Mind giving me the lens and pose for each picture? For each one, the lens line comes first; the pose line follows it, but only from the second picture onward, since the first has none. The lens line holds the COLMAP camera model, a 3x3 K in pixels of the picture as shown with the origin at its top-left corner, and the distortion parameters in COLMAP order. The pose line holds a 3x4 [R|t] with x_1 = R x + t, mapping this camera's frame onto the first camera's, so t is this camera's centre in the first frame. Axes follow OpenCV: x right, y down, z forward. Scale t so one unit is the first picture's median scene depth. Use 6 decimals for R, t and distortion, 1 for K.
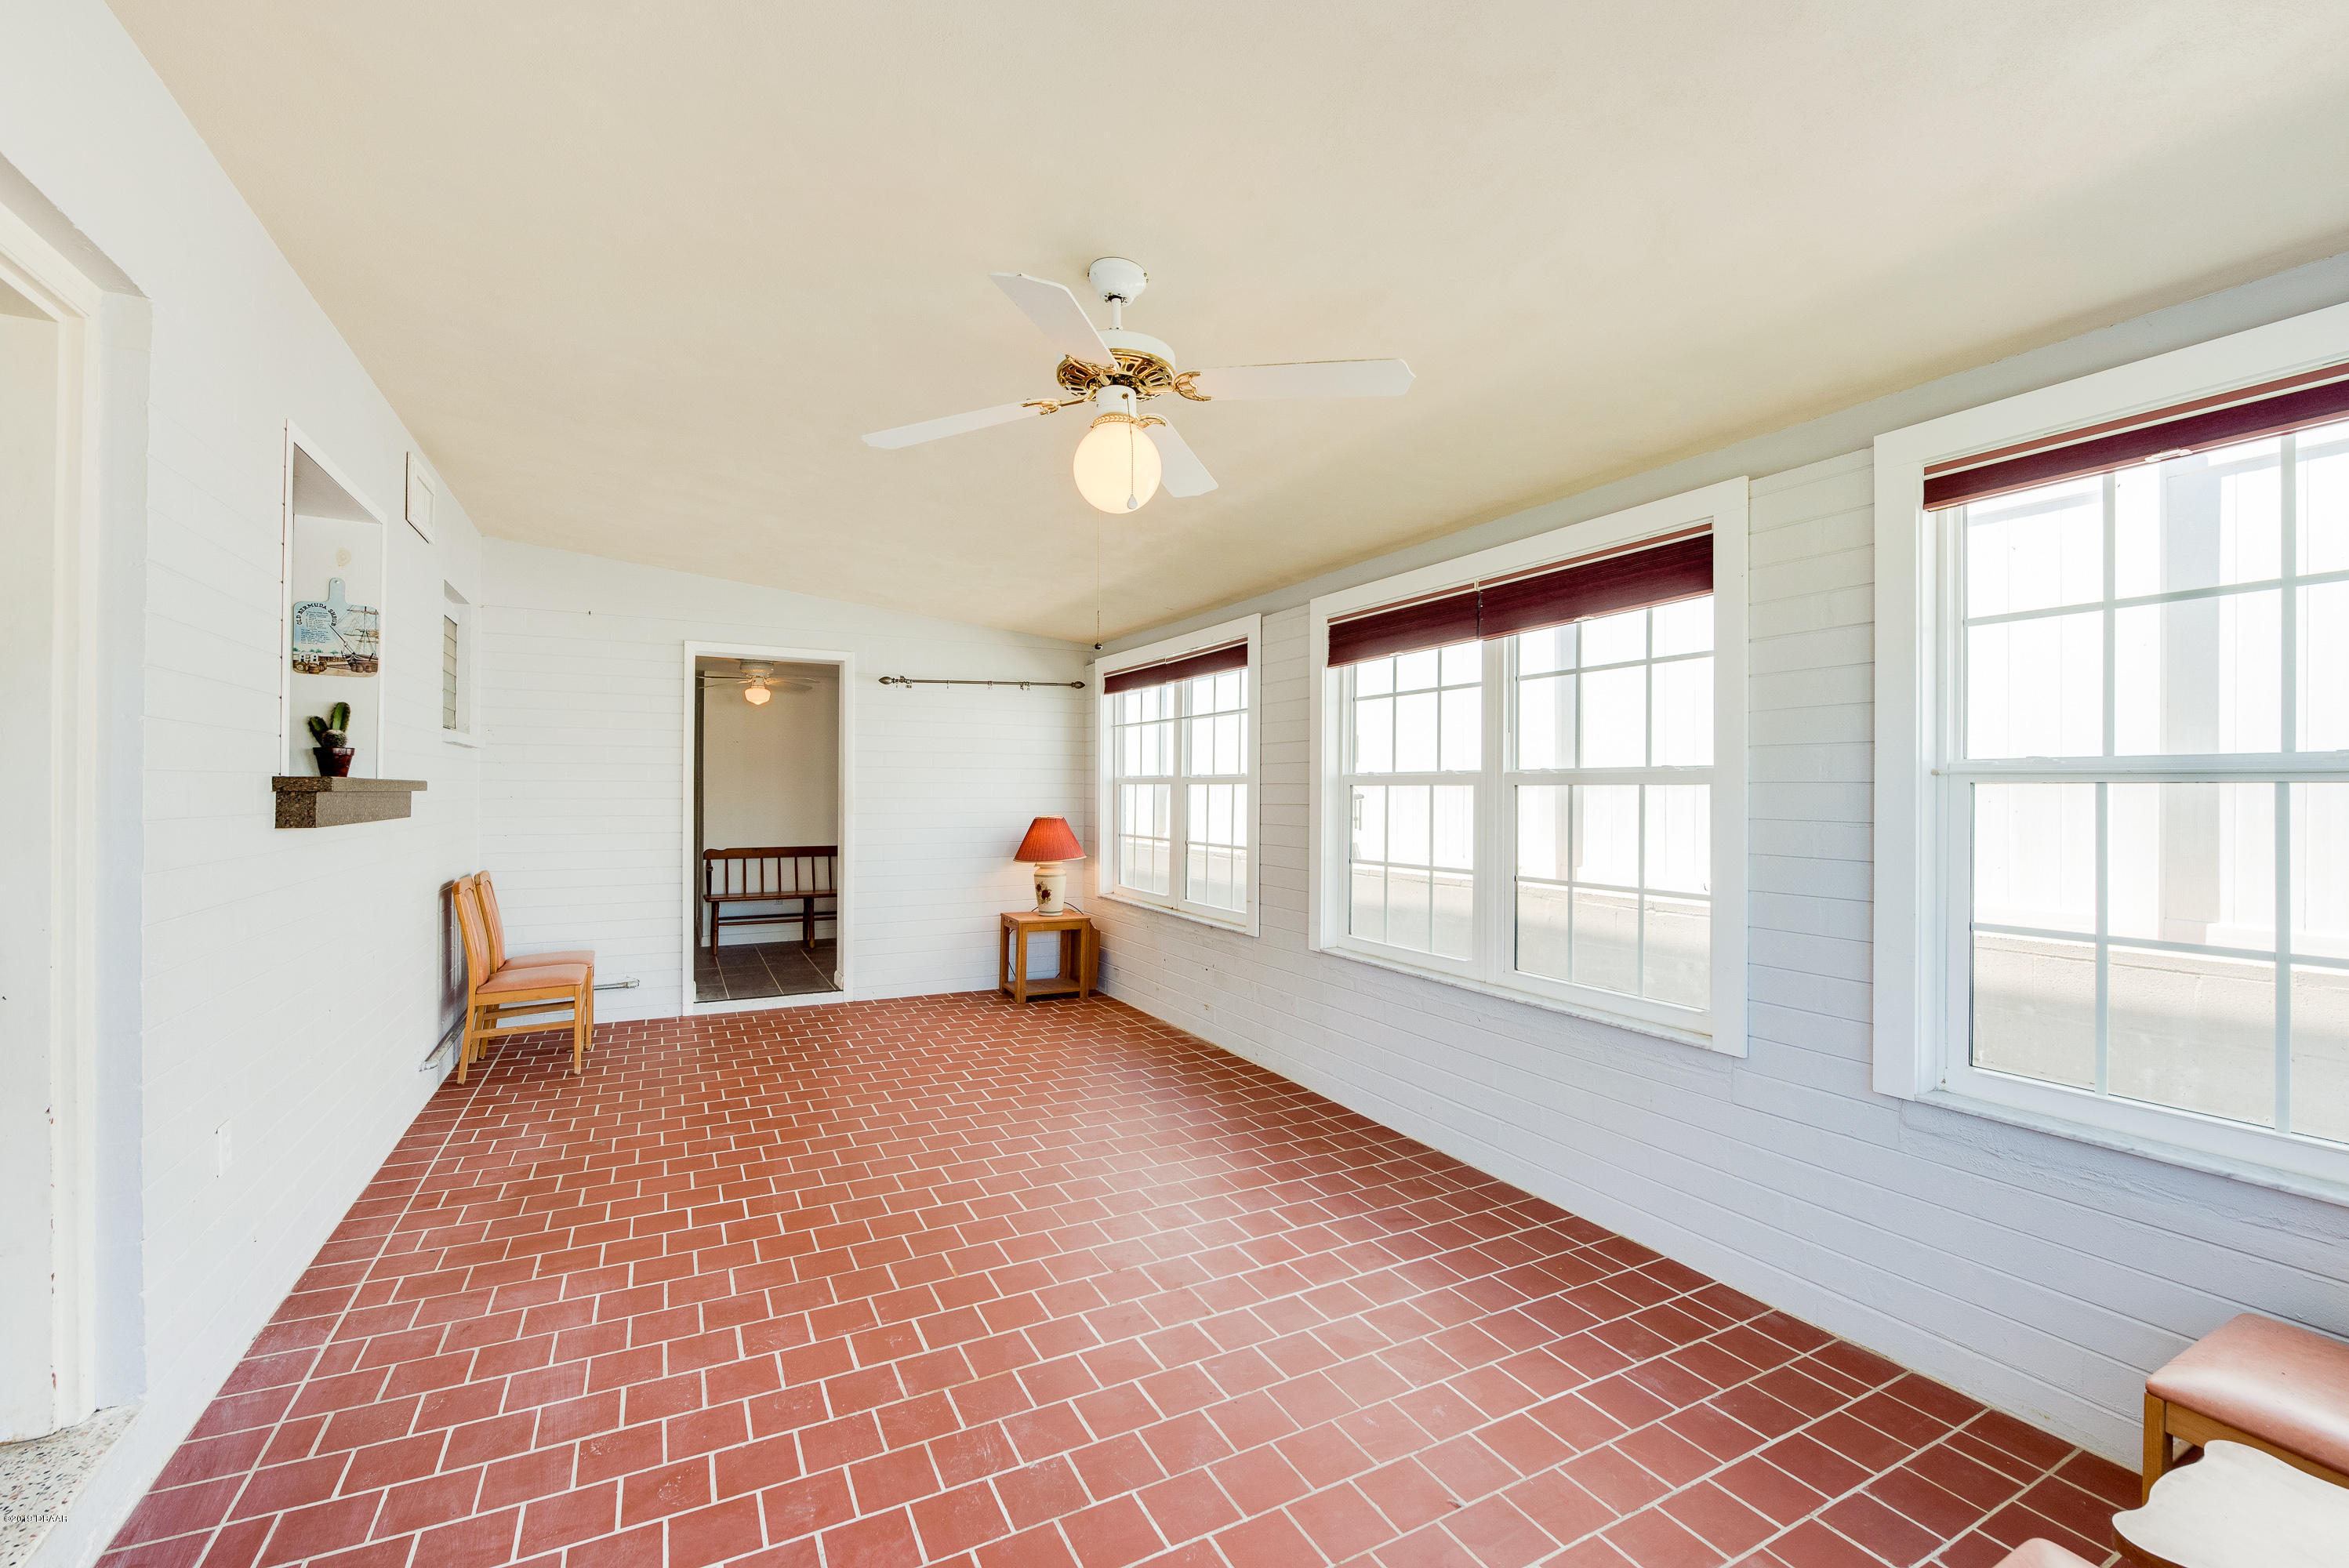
lens RADIAL K [[950.5, 0, 1115.5], [0, 950.5, 785.7], [0, 0, 1]] dist [-0.000828, -0.000383]
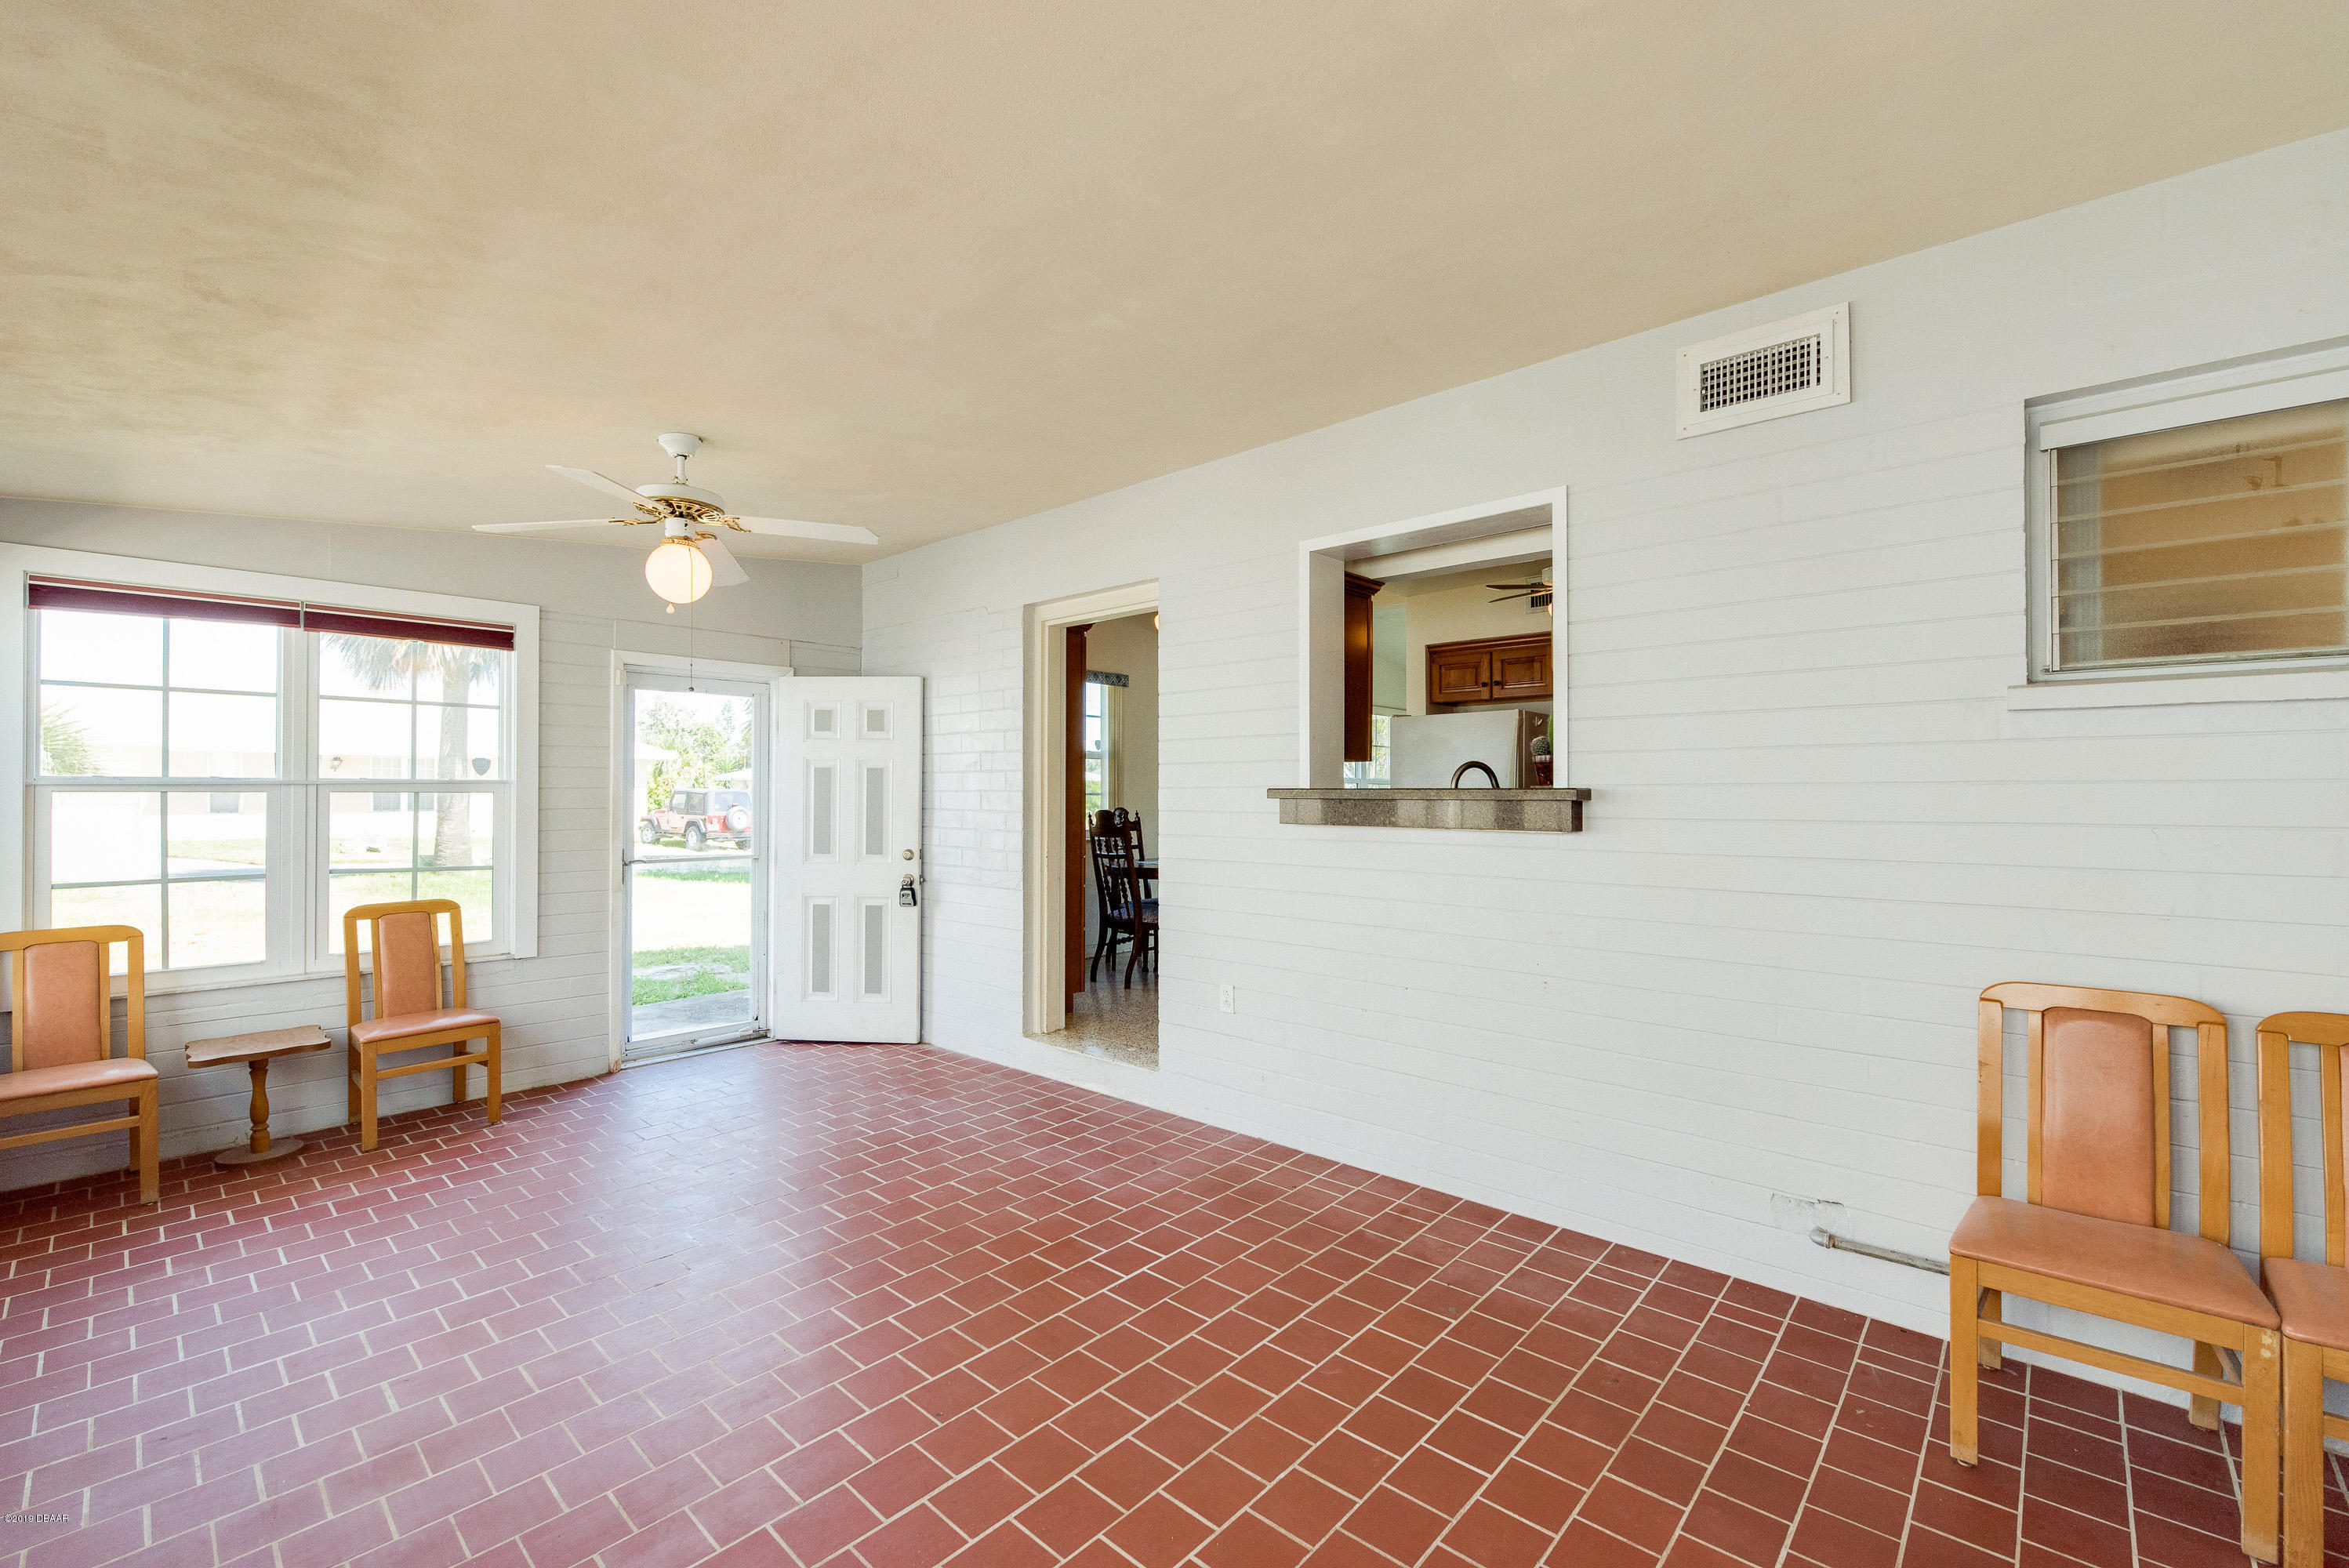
lens RADIAL K [[950.5, 0, 1115.5], [0, 950.5, 785.7], [0, 0, 1]] dist [-0.000828, -0.000383]
pose [[-0.934657, -0.006155, -0.355498, -0.061799], [-0.001612, 0.999913, -0.013073, 0.003189], [0.355547, -0.011646, -0.934586, 1.474240]]
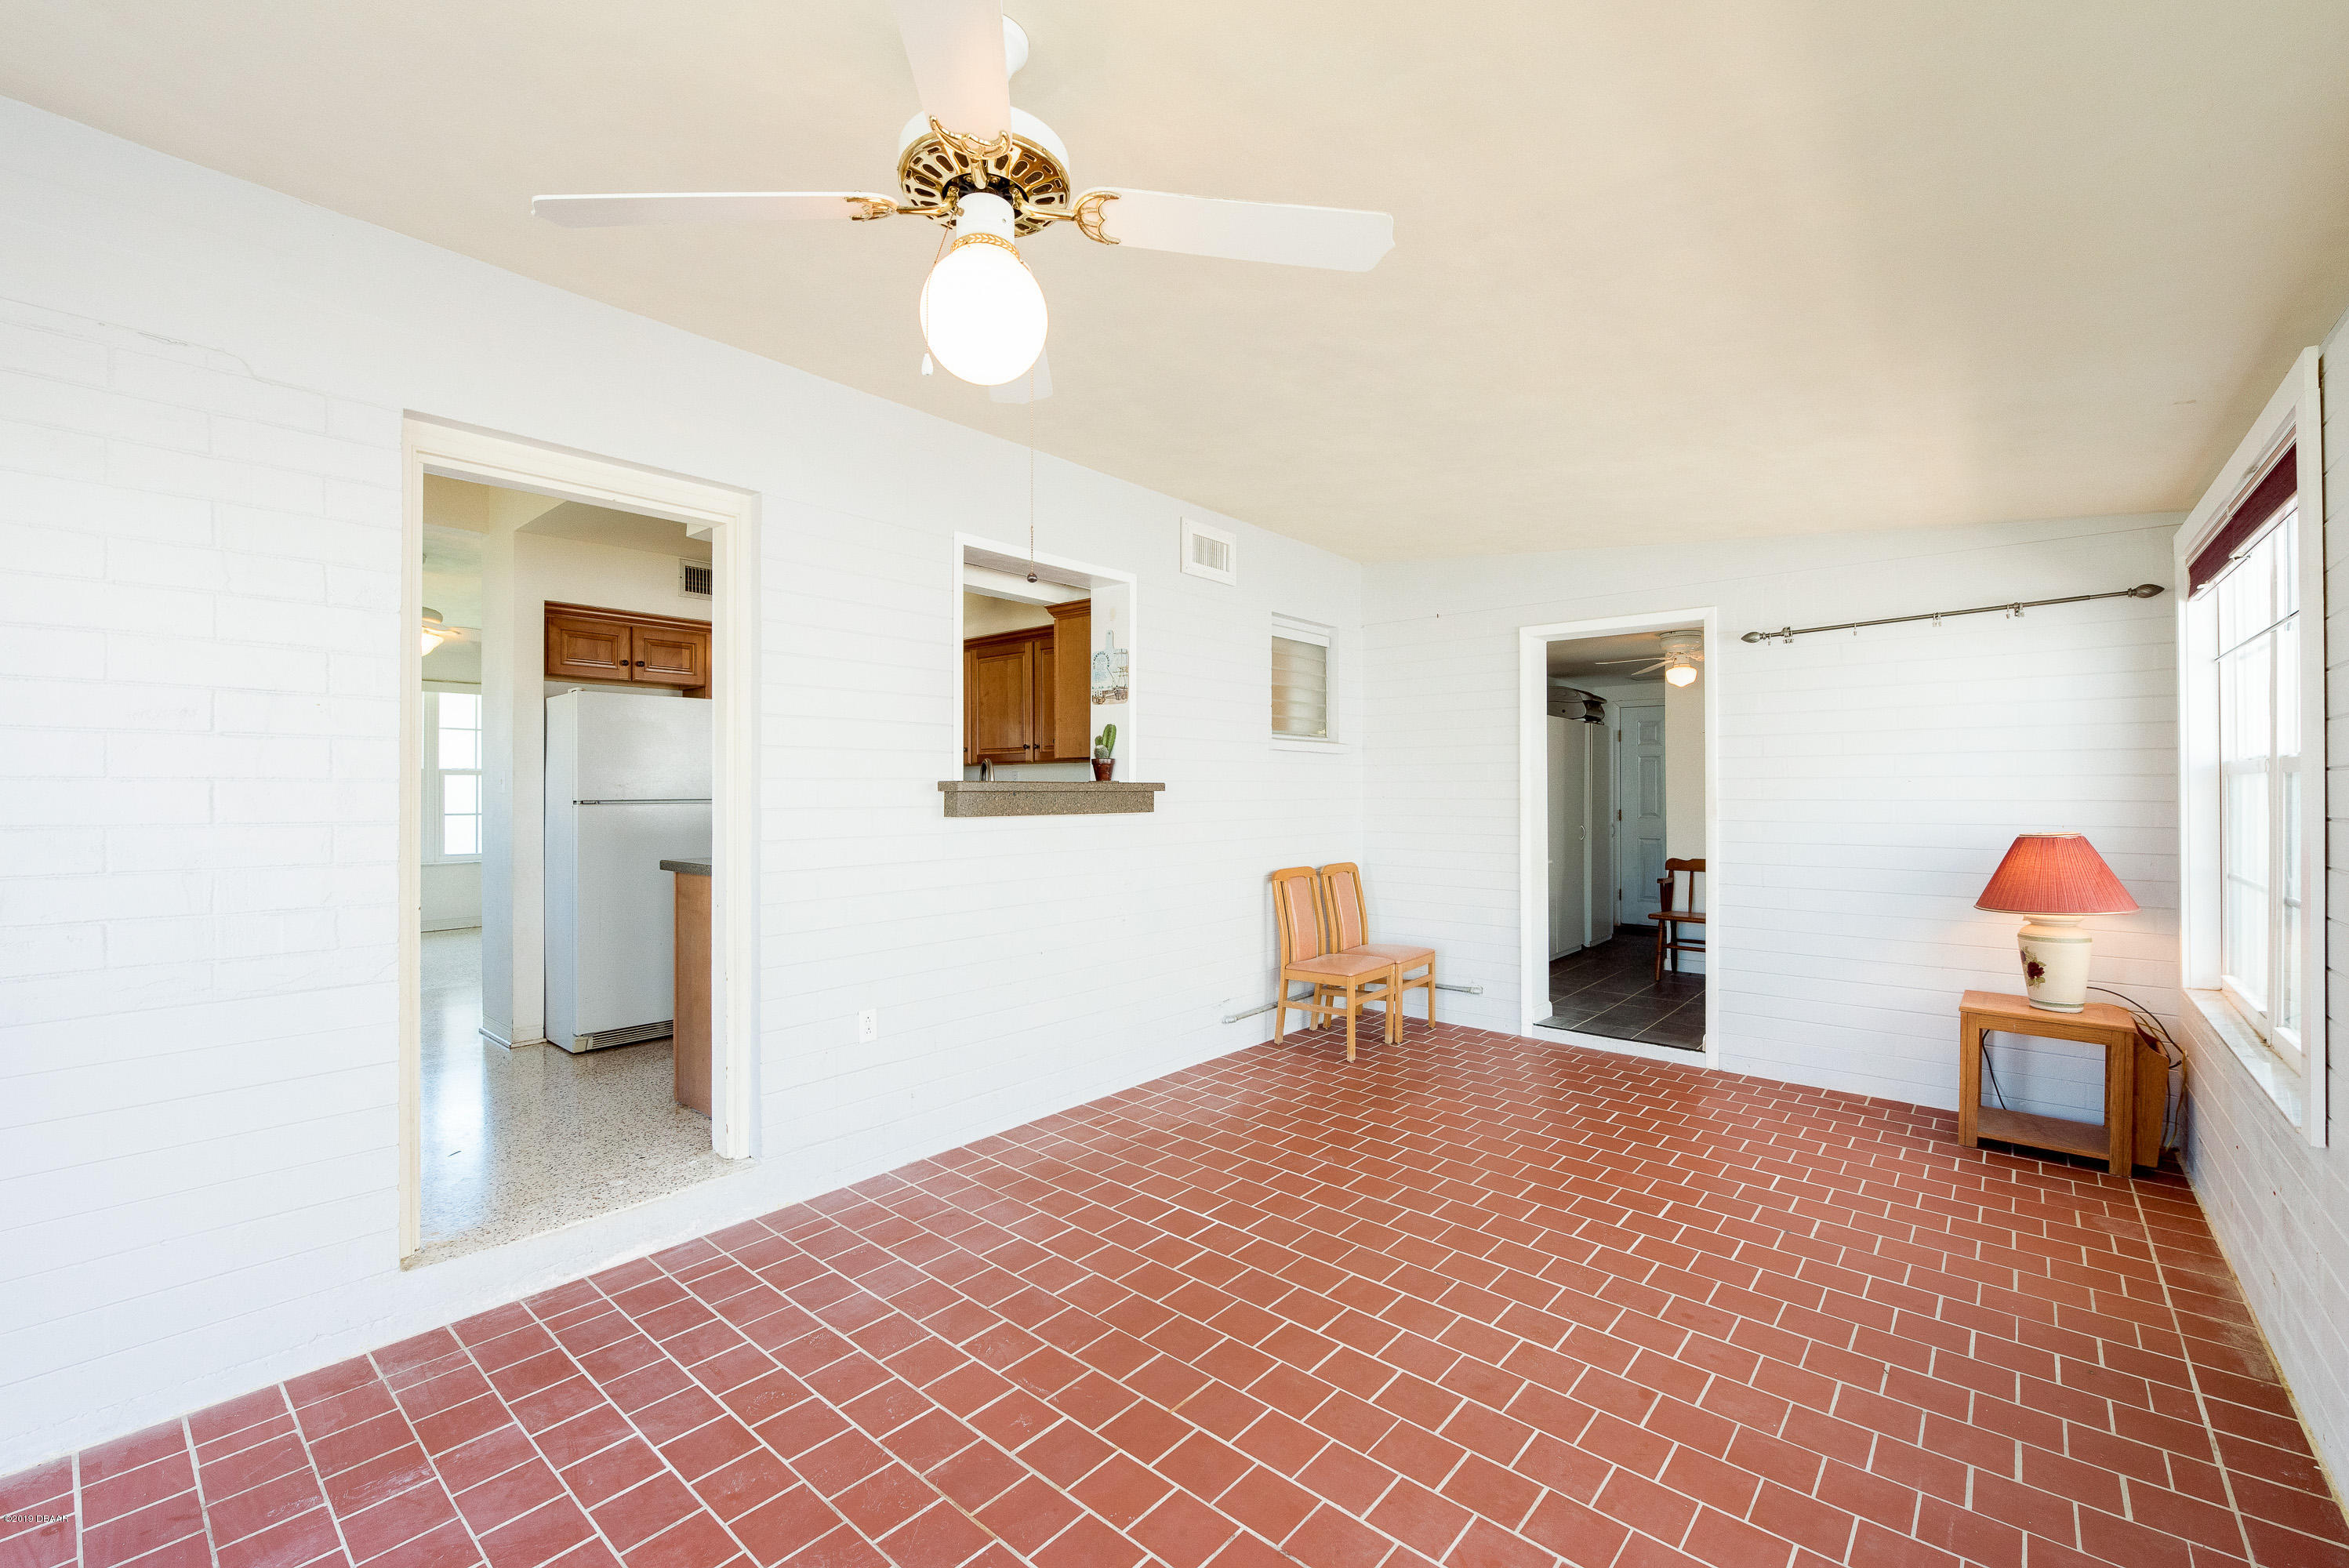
lens RADIAL K [[970.5, 0, 1206.2], [0, 970.5, 789.2], [0, 0, 1]] dist [-0.003492, -0.000829]
pose [[0.410189, -0.004313, -0.911990, 0.397576], [0.006697, 0.999976, -0.001717, 0.004882], [0.911976, -0.005404, 0.410208, 0.487821]]
